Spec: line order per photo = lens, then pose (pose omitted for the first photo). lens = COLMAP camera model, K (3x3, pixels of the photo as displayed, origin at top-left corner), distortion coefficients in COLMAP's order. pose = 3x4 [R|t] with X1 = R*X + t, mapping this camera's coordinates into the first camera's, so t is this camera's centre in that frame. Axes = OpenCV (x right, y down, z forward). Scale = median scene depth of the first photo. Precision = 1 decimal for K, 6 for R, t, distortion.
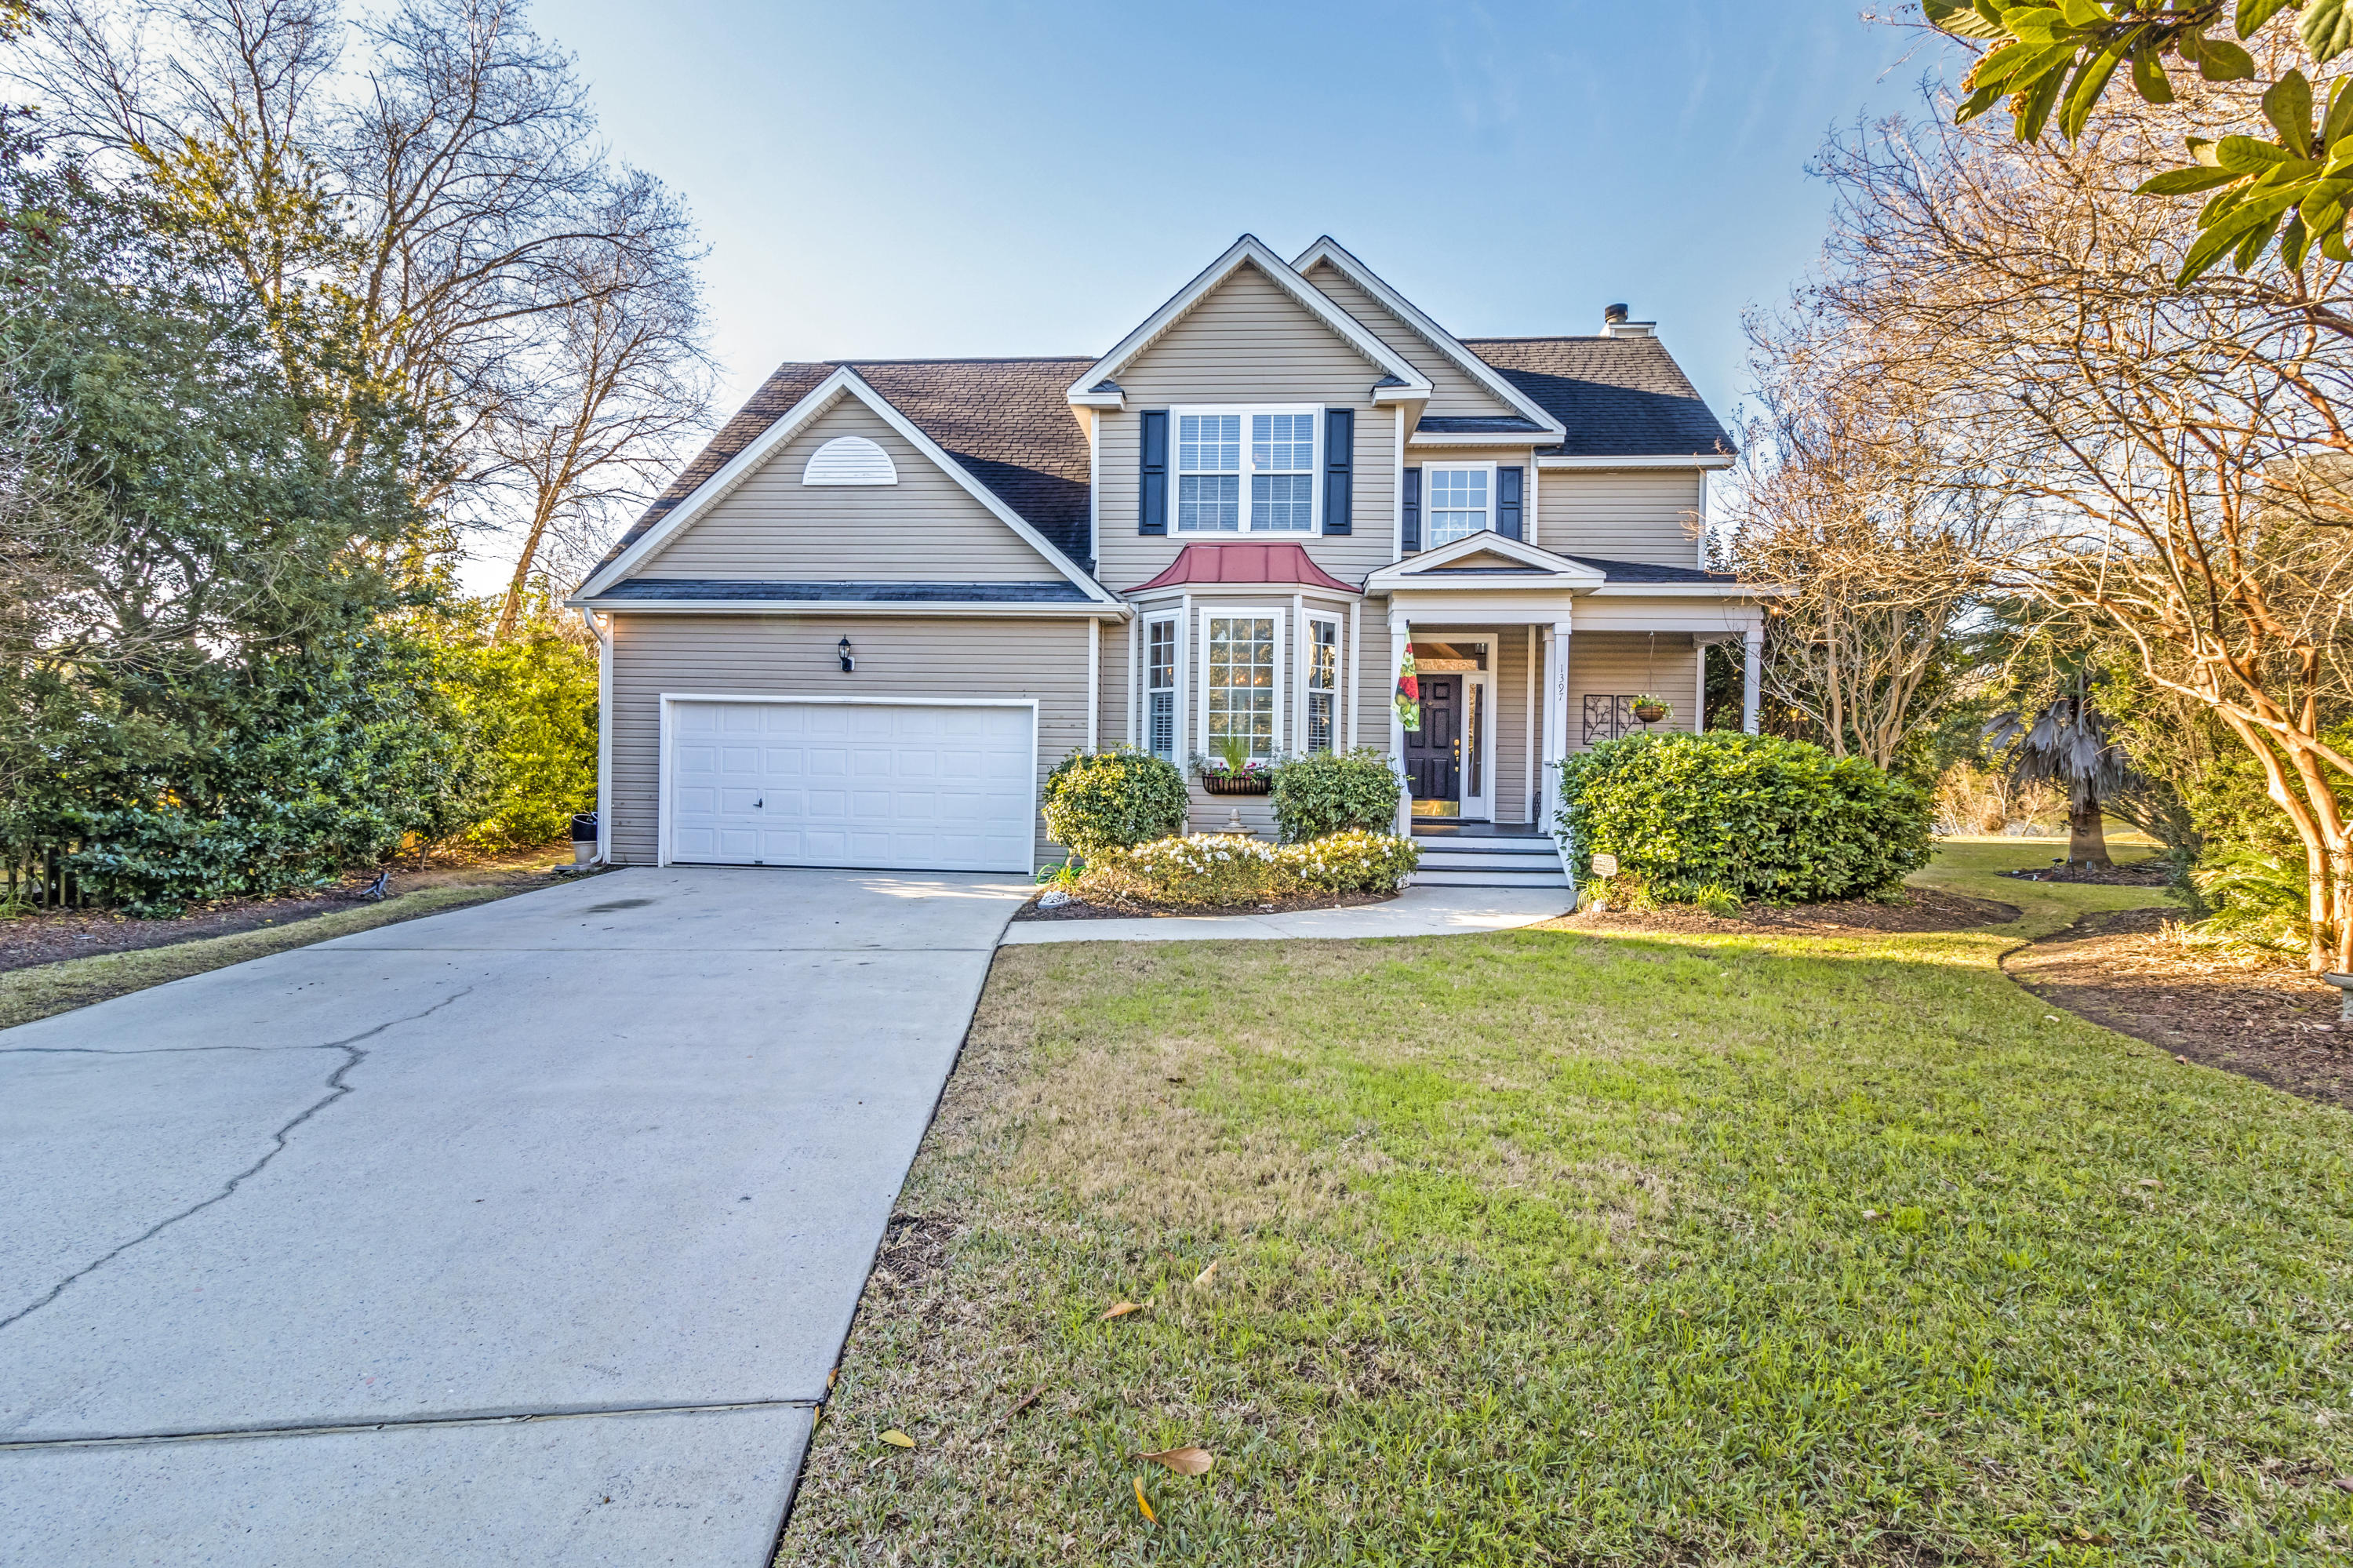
lens RADIAL K [[969.9, 0, 1166.3], [0, 969.9, 770.6], [0, 0, 1]] dist [0.007403, 0.000209]
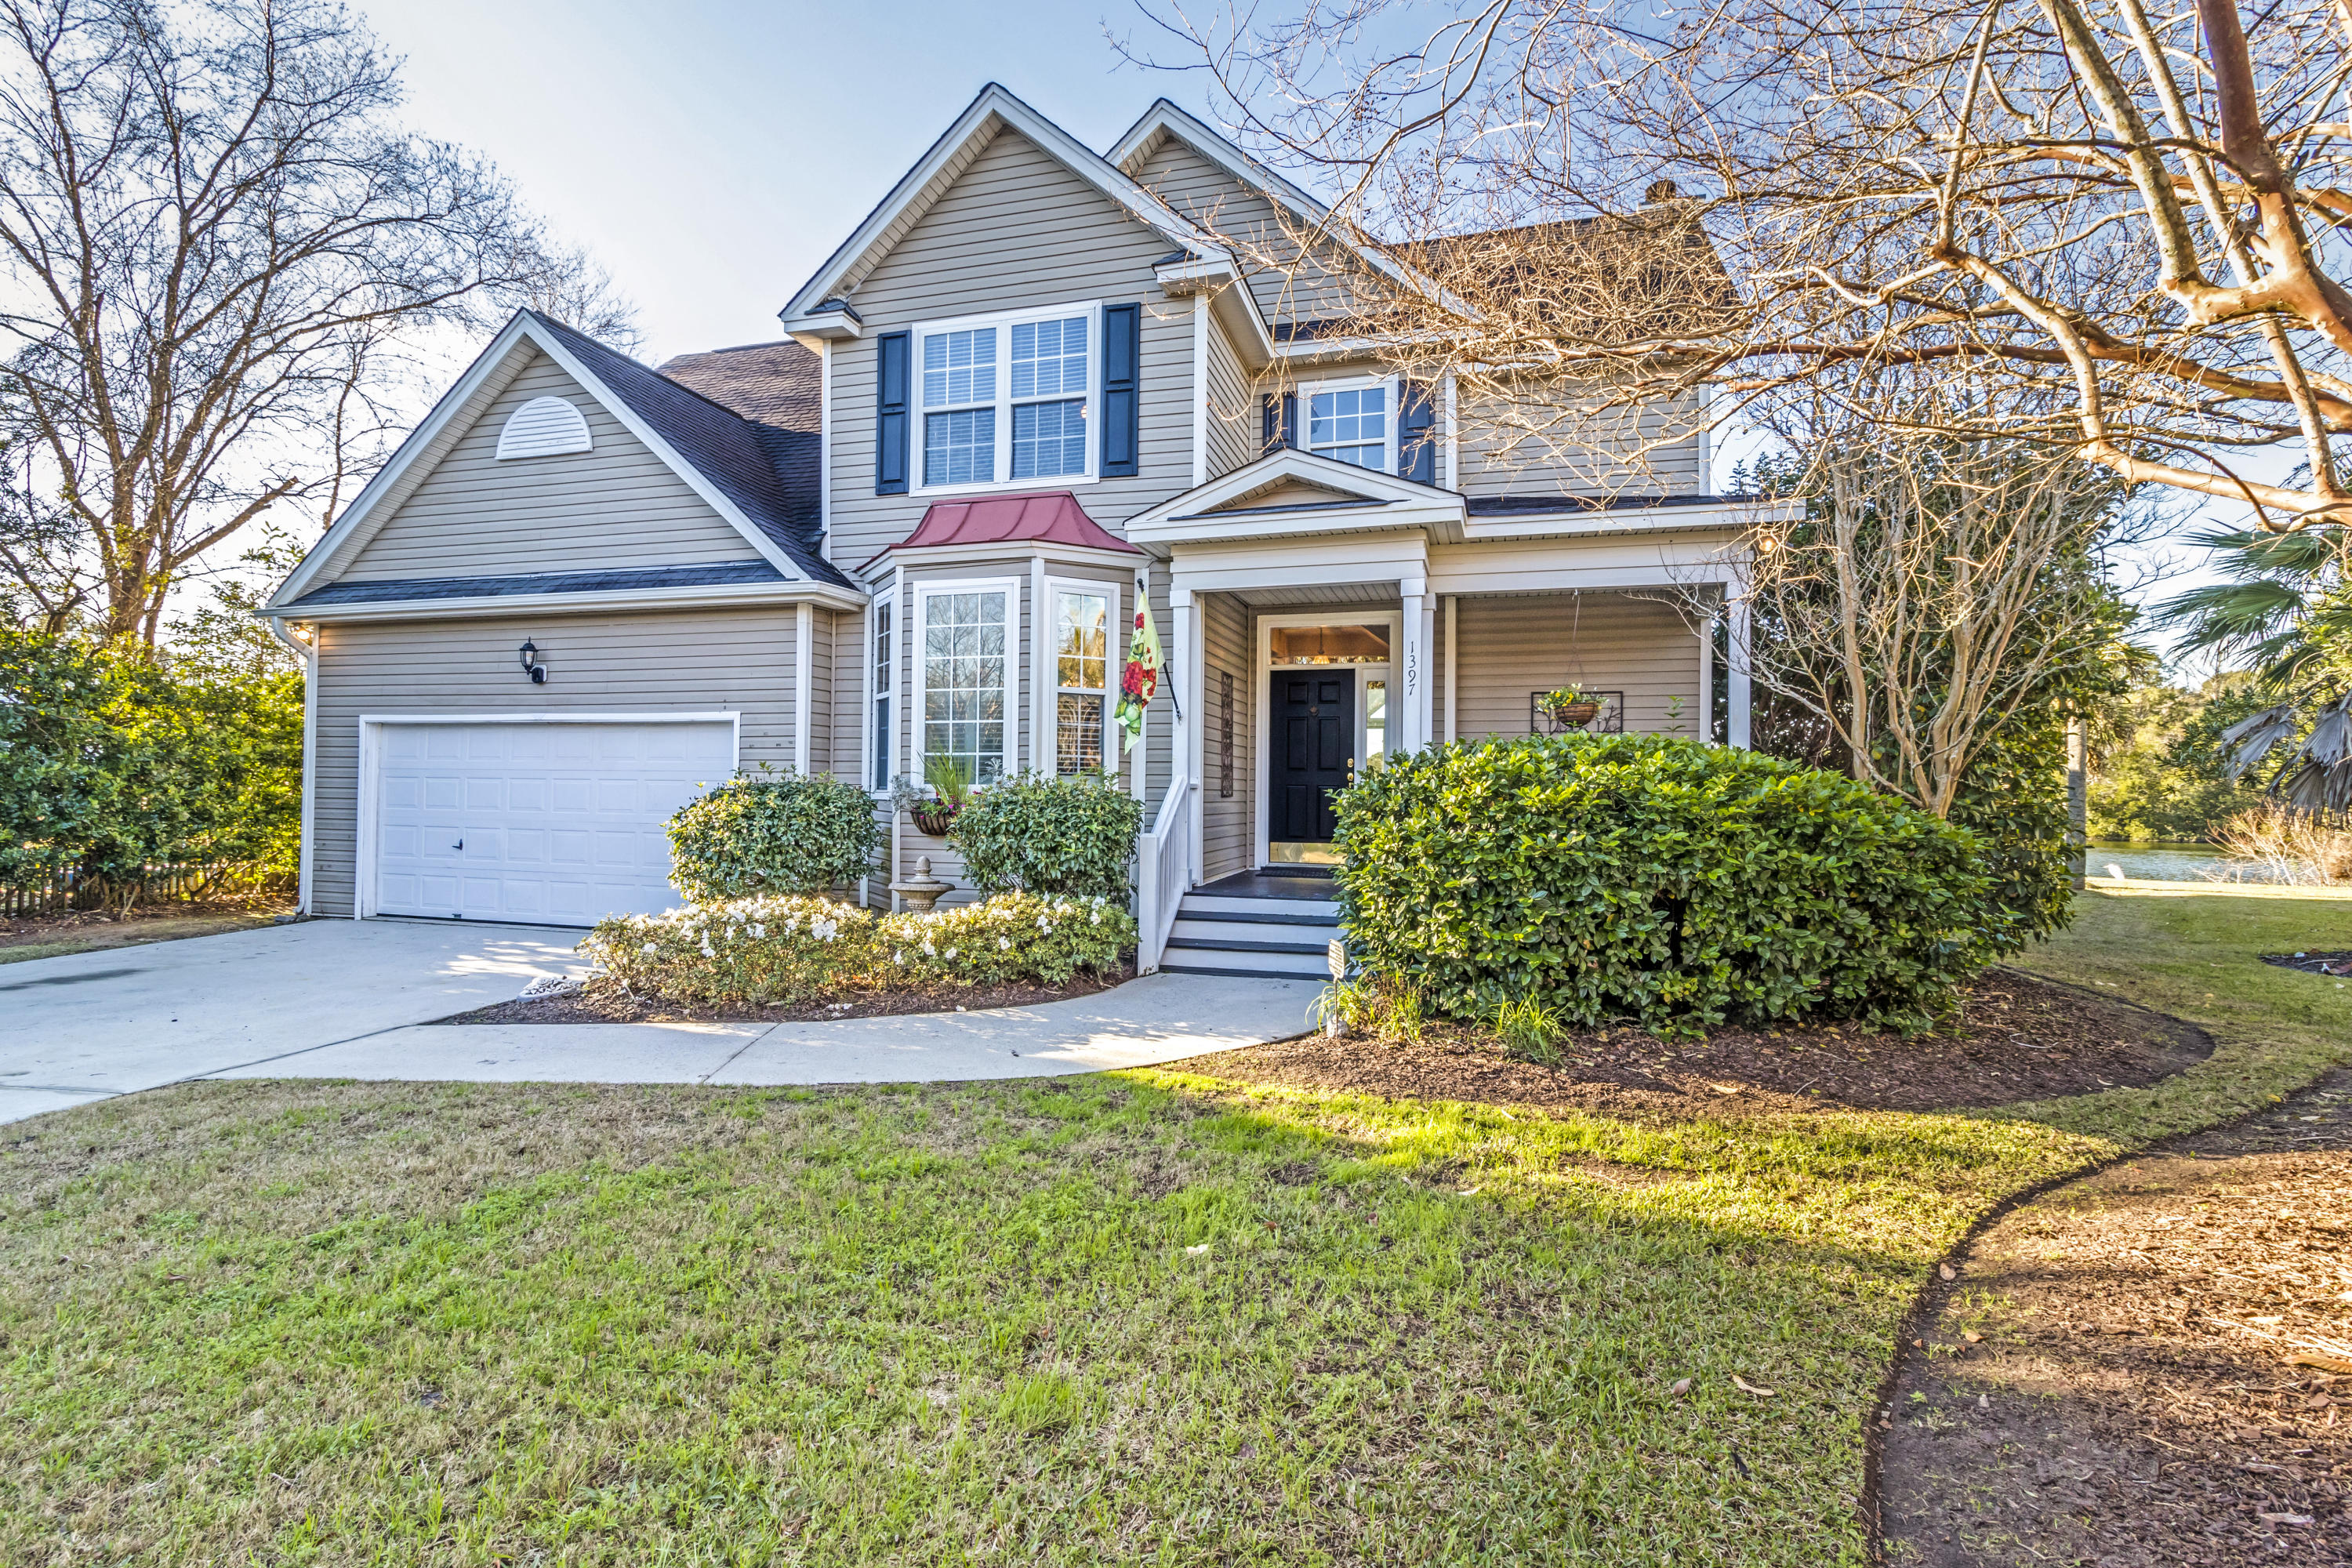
lens RADIAL K [[996.5, 0, 1141.4], [0, 996.5, 780.8], [0, 0, 1]] dist [0.001760, 0.000417]
pose [[0.982871, -0.007893, -0.184125, 0.328441], [0.003338, 0.999681, -0.025038, 0.002652], [0.184264, 0.023995, 0.982584, 0.277983]]
